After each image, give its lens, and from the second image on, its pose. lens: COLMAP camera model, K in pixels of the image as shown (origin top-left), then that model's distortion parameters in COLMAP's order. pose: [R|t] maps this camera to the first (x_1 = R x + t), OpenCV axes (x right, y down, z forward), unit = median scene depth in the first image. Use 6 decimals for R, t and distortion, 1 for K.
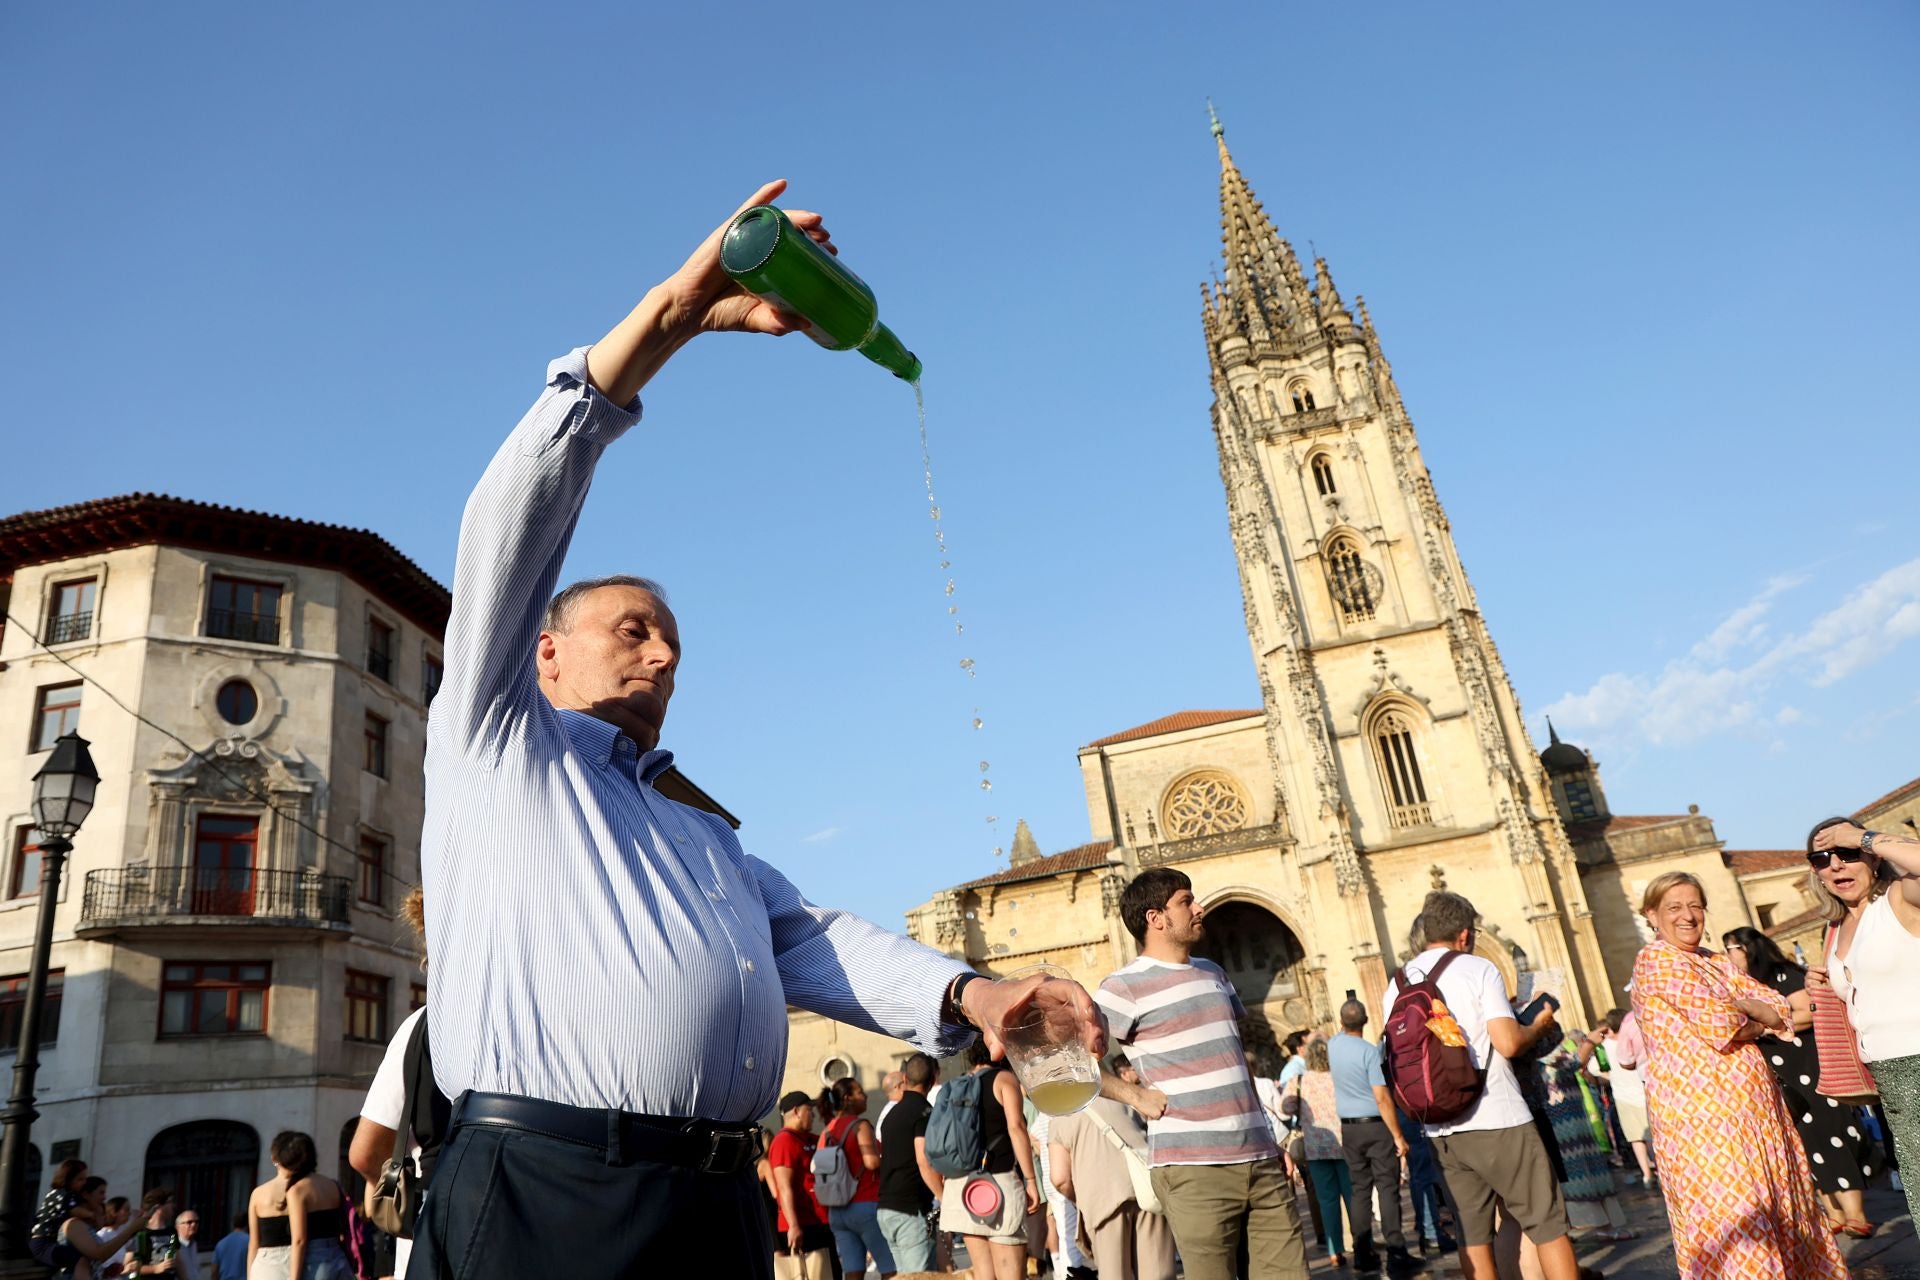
lens RADIAL K [[1405.2, 0, 963.9], [0, 1405.2, 628.4], [0, 0, 1]] dist [-0.074879, 0.071935]
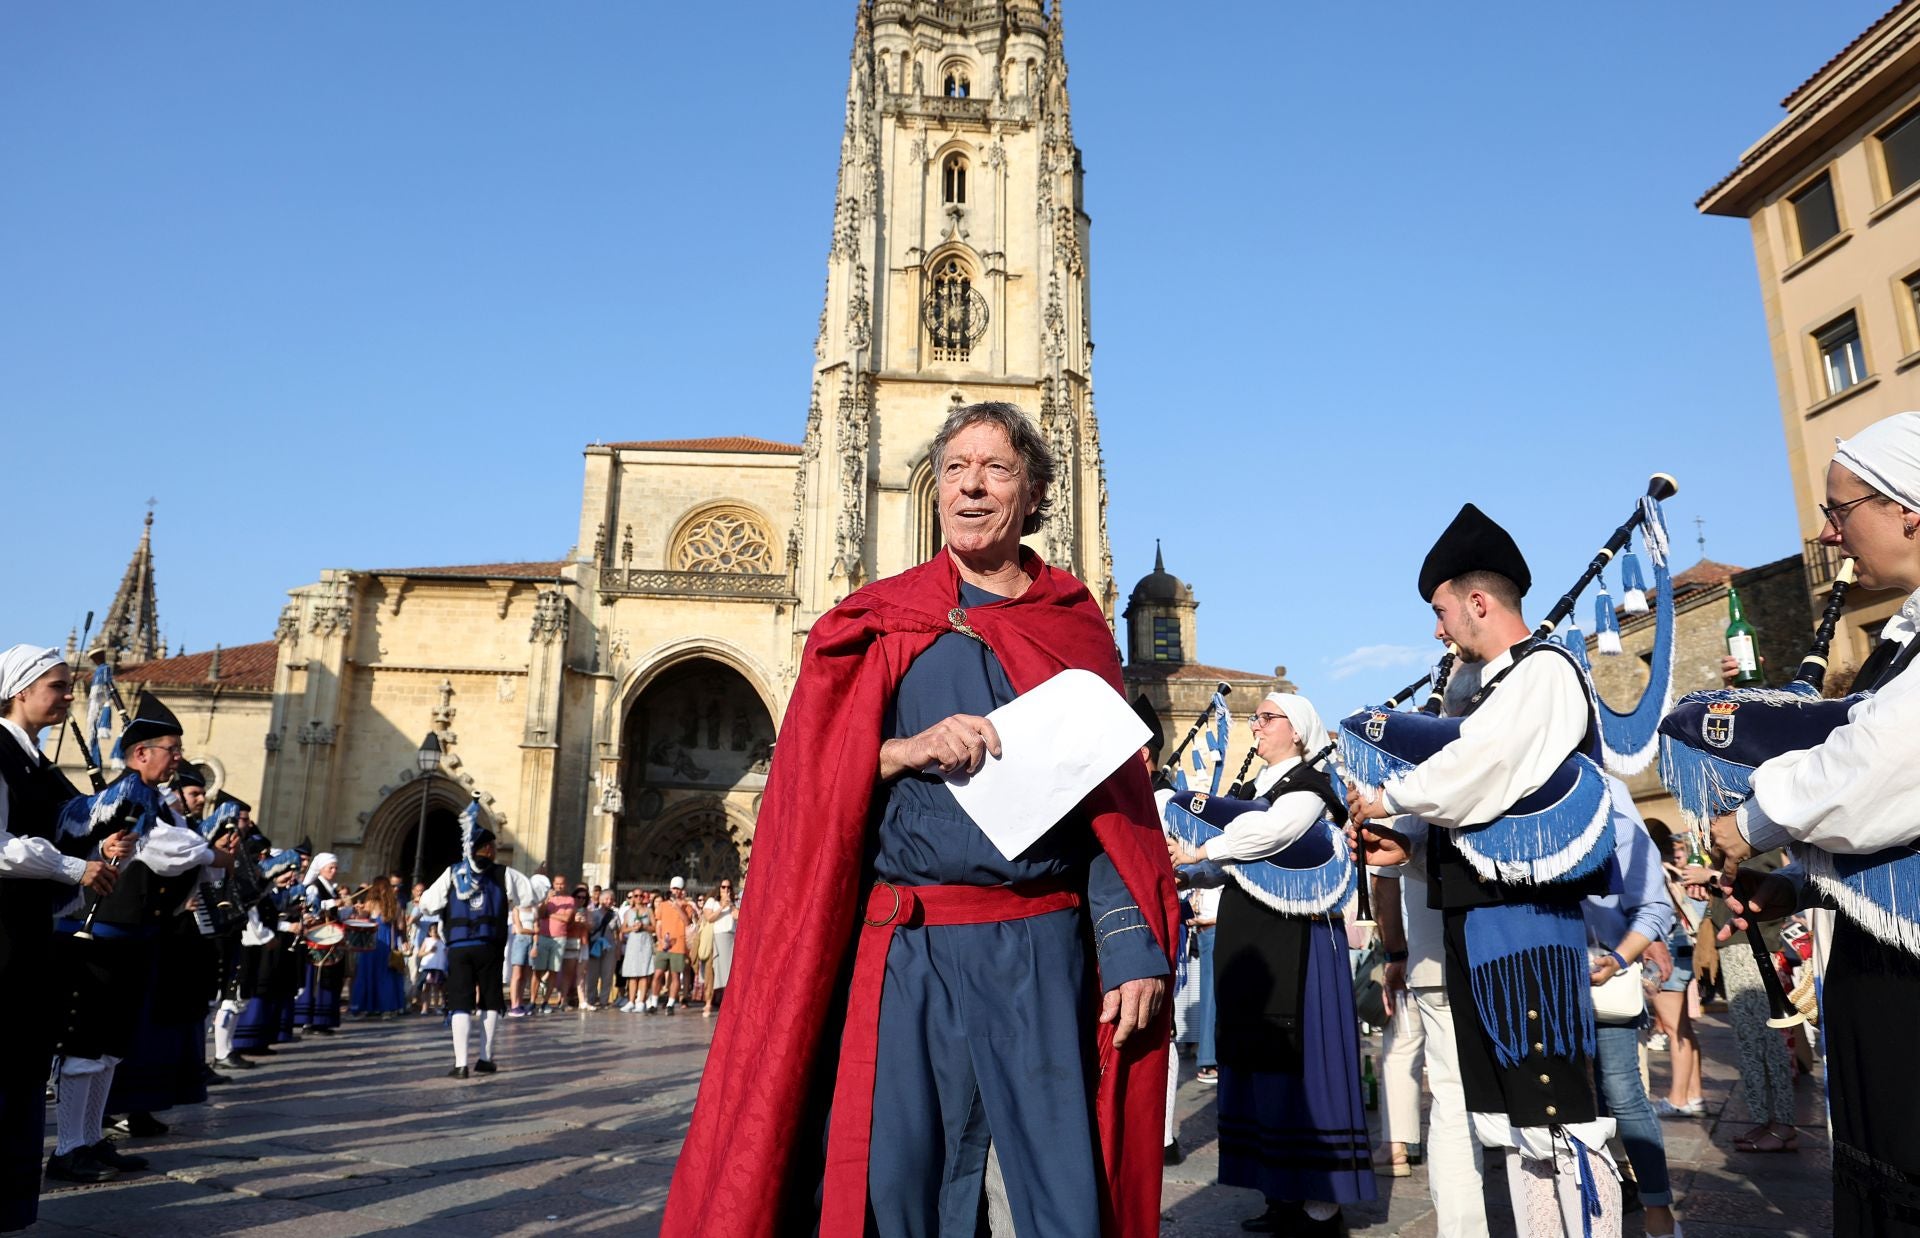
lens RADIAL K [[1421.5, 0, 970.0], [0, 1421.5, 592.0], [0, 0, 1]] dist [-0.084519, 0.017964]
pose [[0.957433, 0.206142, 0.202057, 0.157402], [-0.227571, 0.969682, 0.089045, 0.049436], [-0.177575, -0.131237, 0.975317, 0.180563]]
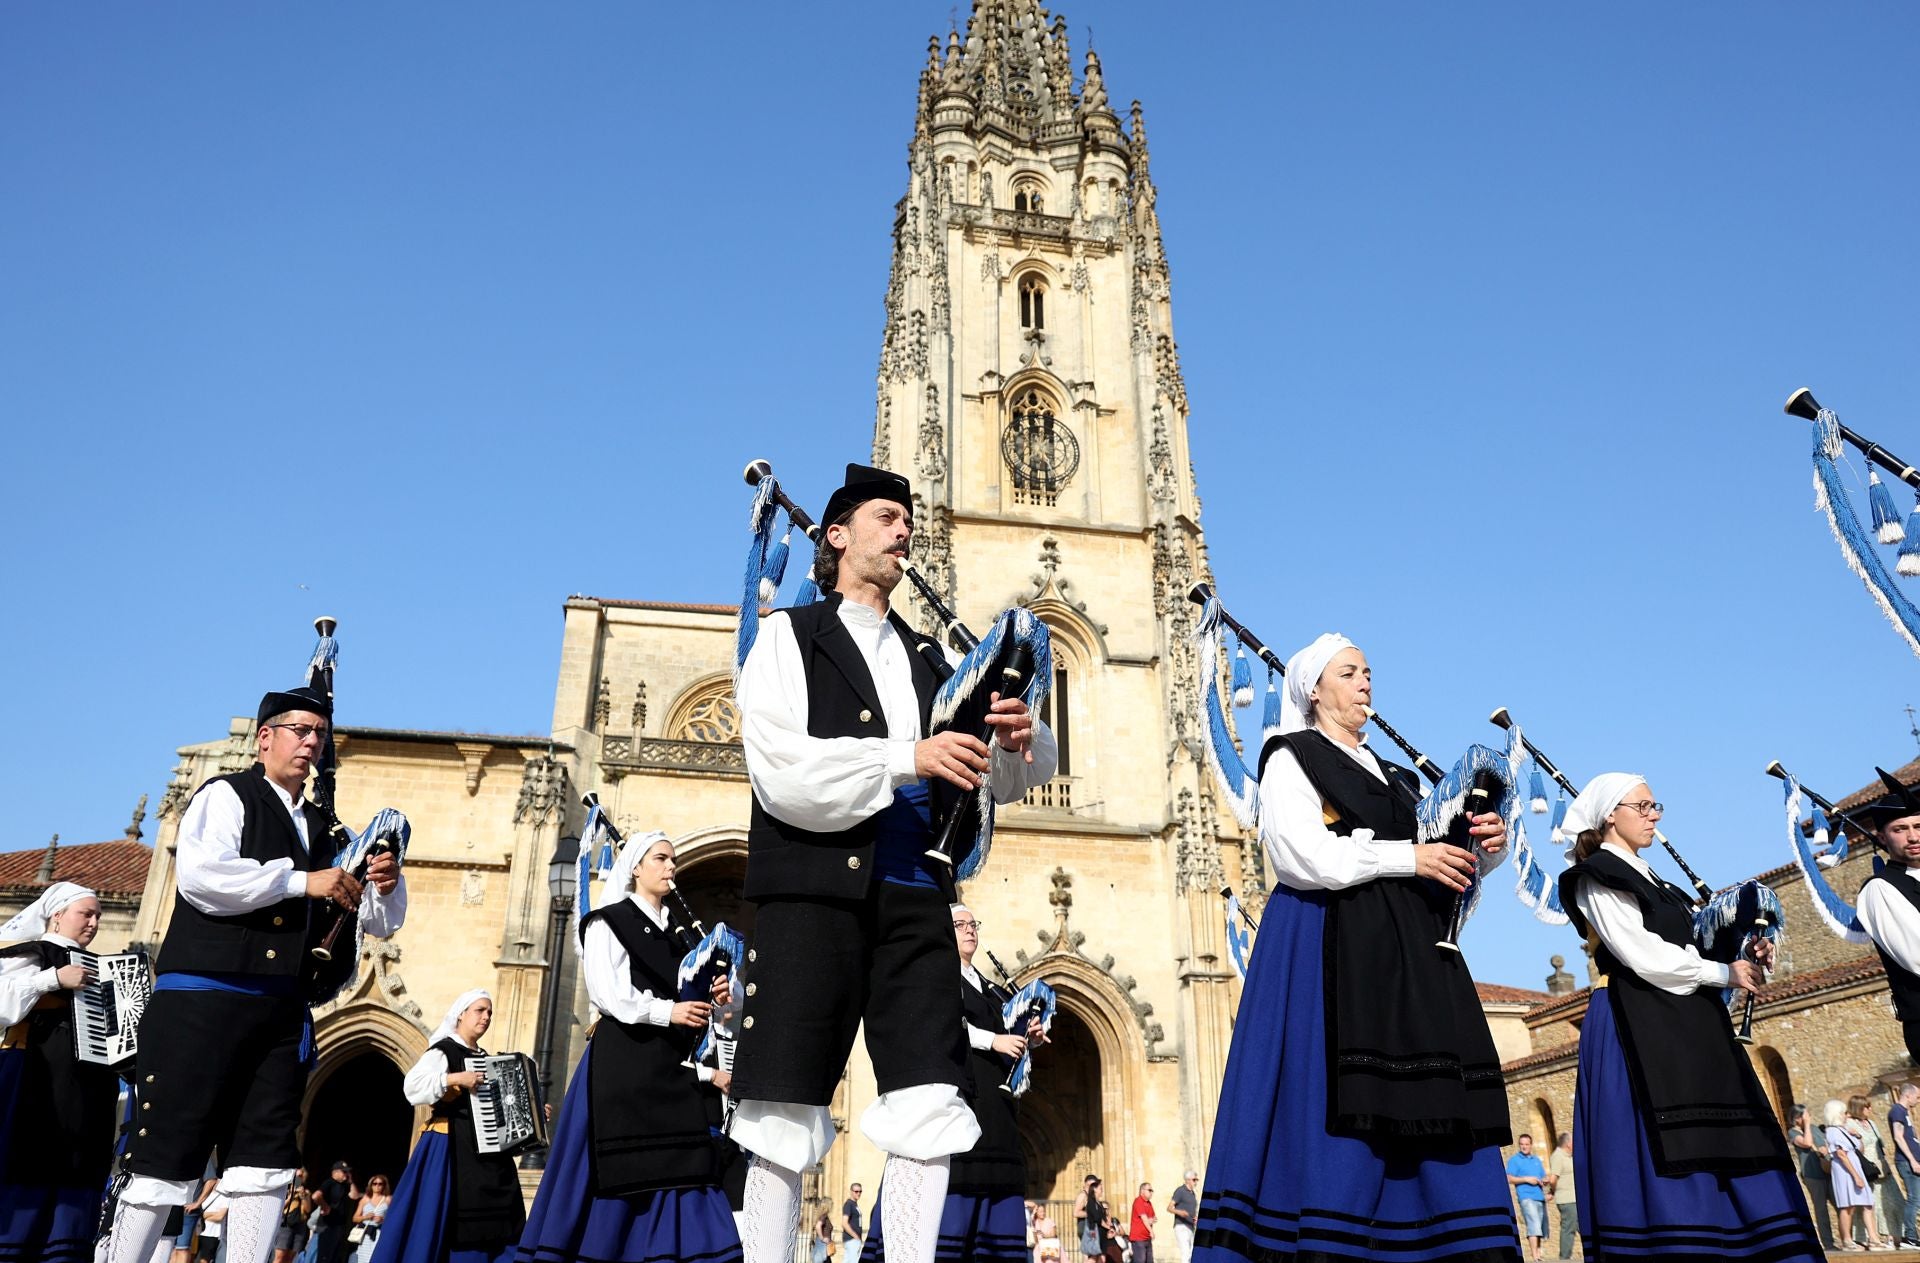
lens RADIAL K [[1497.9, 0, 961.8], [0, 1497.9, 589.4], [0, 0, 1]] dist [-0.068808, 0.005548]
pose [[0.931296, 0.272523, 0.241701, 0.090414], [-0.248782, 0.960532, -0.124441, 0.132422], [-0.266074, 0.055761, 0.962338, 0.324543]]
